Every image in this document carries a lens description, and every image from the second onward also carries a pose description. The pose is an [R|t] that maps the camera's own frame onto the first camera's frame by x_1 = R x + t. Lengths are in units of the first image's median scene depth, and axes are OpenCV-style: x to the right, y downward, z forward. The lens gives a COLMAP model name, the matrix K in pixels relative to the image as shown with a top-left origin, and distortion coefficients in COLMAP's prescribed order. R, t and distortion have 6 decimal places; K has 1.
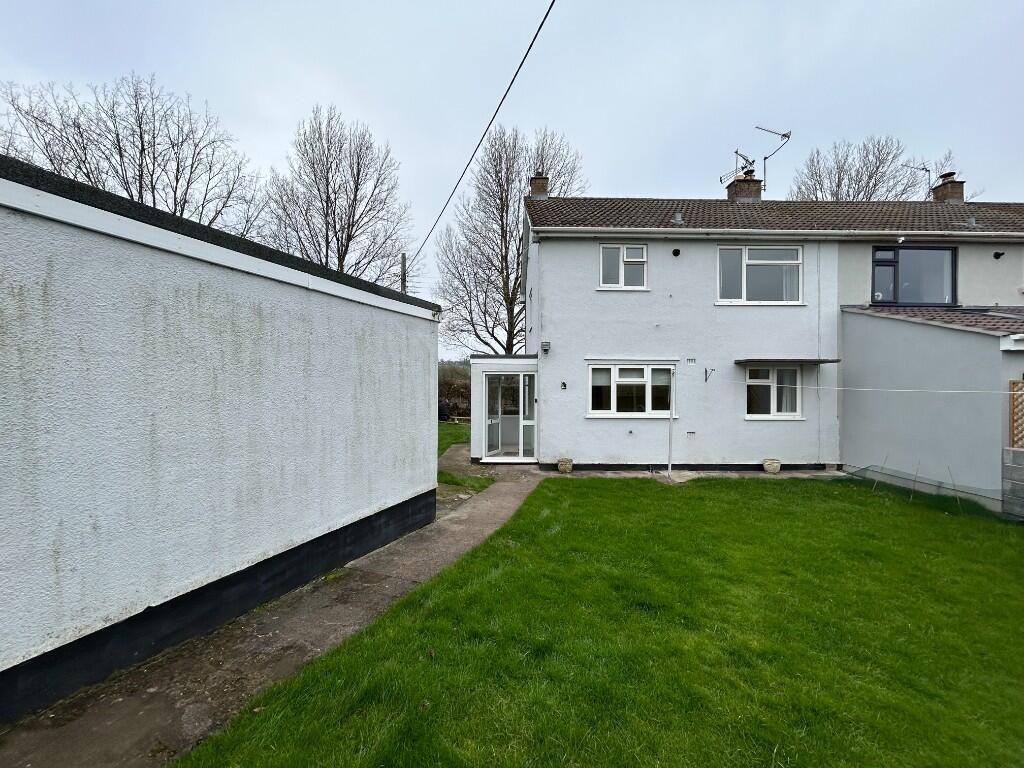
lens RADIAL K [[415.8, 0, 512.0], [0, 415.8, 384.0], [0, 0, 1]] dist [0.000947, -0.000081]
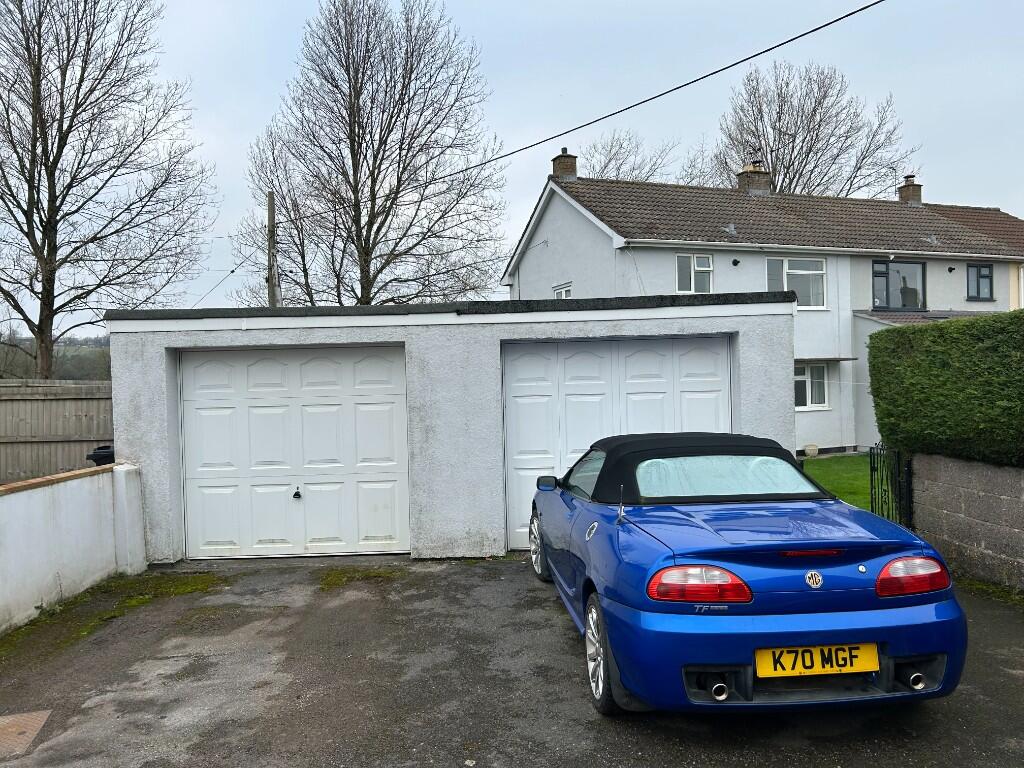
lens RADIAL K [[767.0, 0, 512.0], [0, 767.0, 384.0], [0, 0, 1]] dist [0.032142, 0.000204]
pose [[0.930598, -0.034139, 0.364448, -0.897622], [0.030541, 0.999411, 0.015634, -0.046004], [-0.364768, -0.003419, 0.931092, -0.670881]]
